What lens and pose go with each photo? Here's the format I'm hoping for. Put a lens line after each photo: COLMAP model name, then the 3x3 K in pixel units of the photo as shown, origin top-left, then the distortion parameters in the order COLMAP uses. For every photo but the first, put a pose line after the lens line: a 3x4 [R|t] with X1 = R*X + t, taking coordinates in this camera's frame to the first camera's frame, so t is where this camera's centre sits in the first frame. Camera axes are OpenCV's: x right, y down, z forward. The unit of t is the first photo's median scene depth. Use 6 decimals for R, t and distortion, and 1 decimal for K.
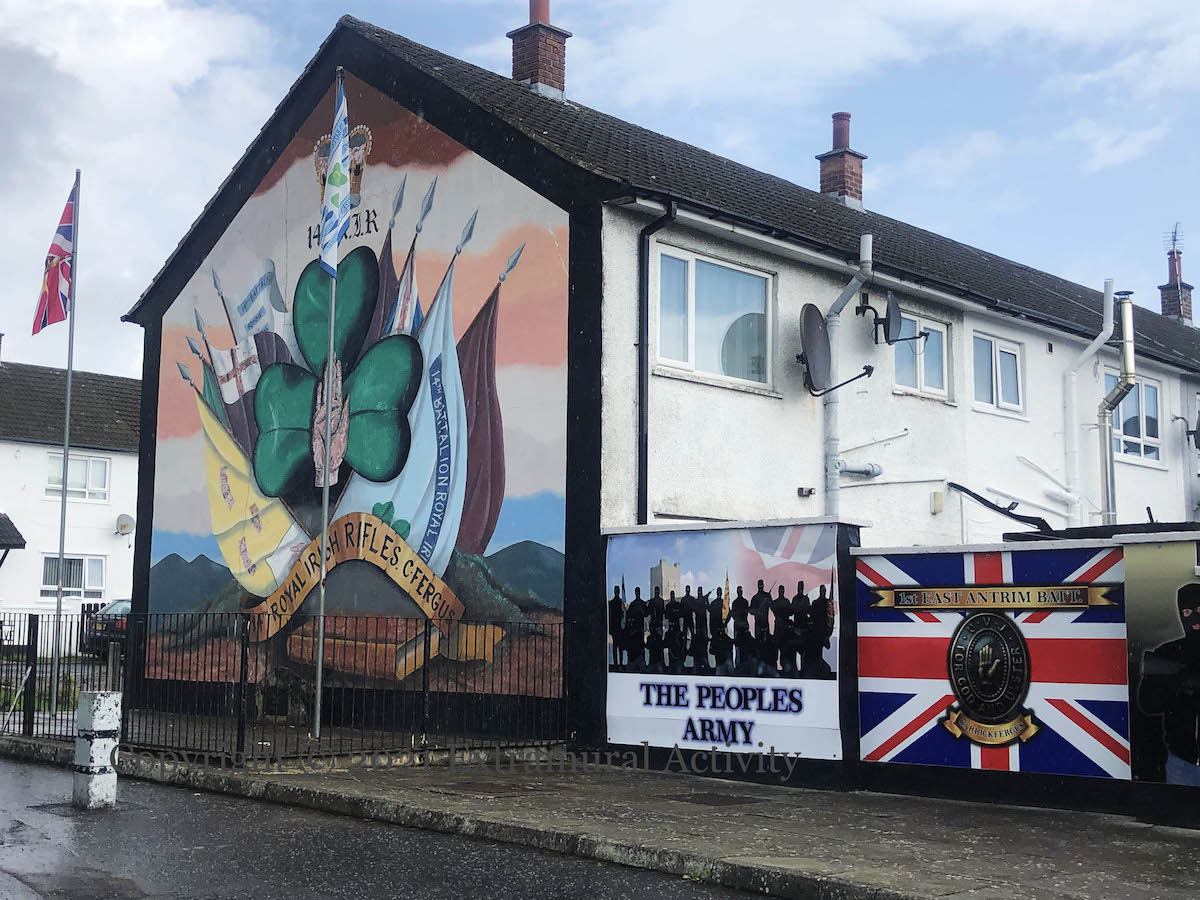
lens RADIAL K [[1531.5, 0, 597.8], [0, 1531.5, 450.1], [0, 0, 1]] dist [0.062976, 0.000000]
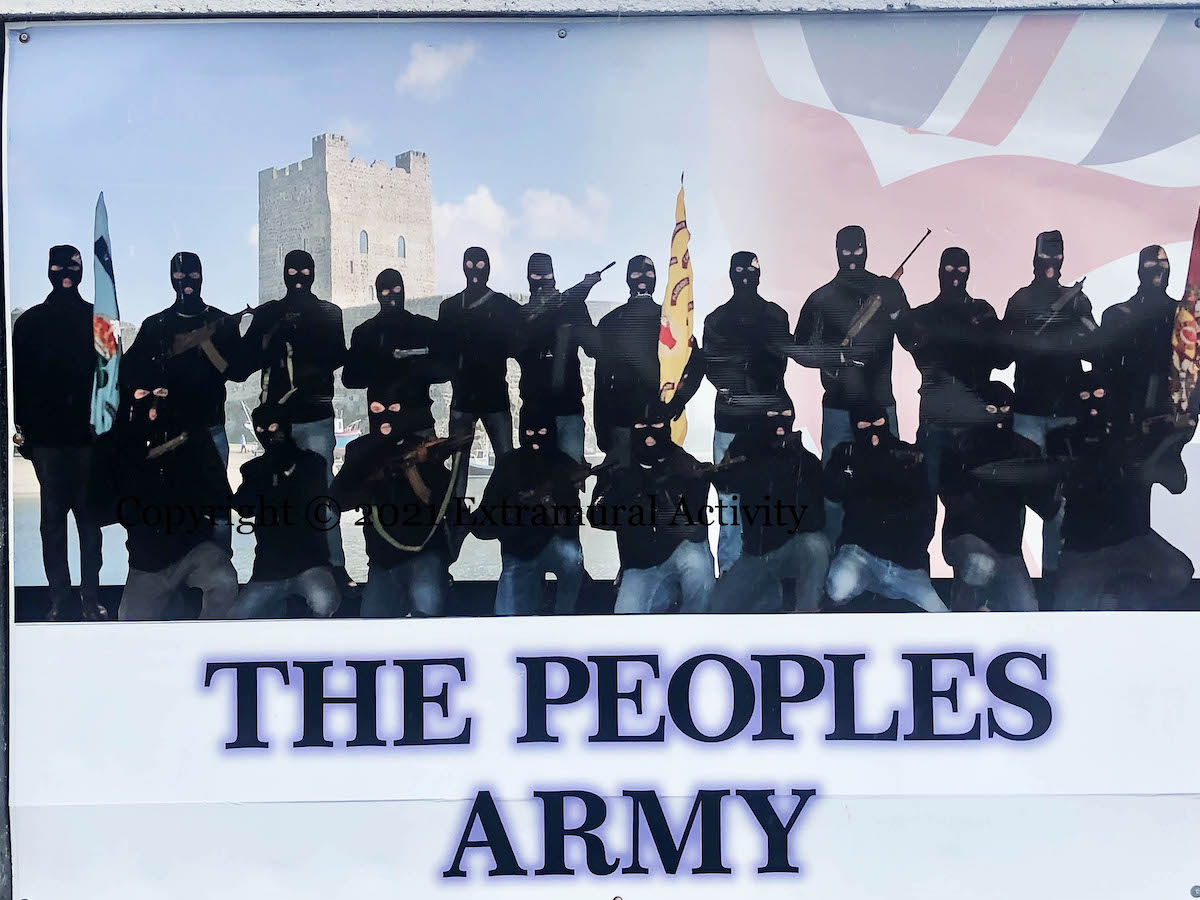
lens RADIAL K [[1531.5, 0, 600.4], [0, 1531.5, 446.6], [0, 0, 1]] dist [0.062976, 0.000000]
pose [[0.723591, -0.016862, 0.690023, -0.095060], [-0.064967, 0.993600, 0.092408, 0.097763], [-0.687165, -0.111694, 0.717864, 0.827224]]
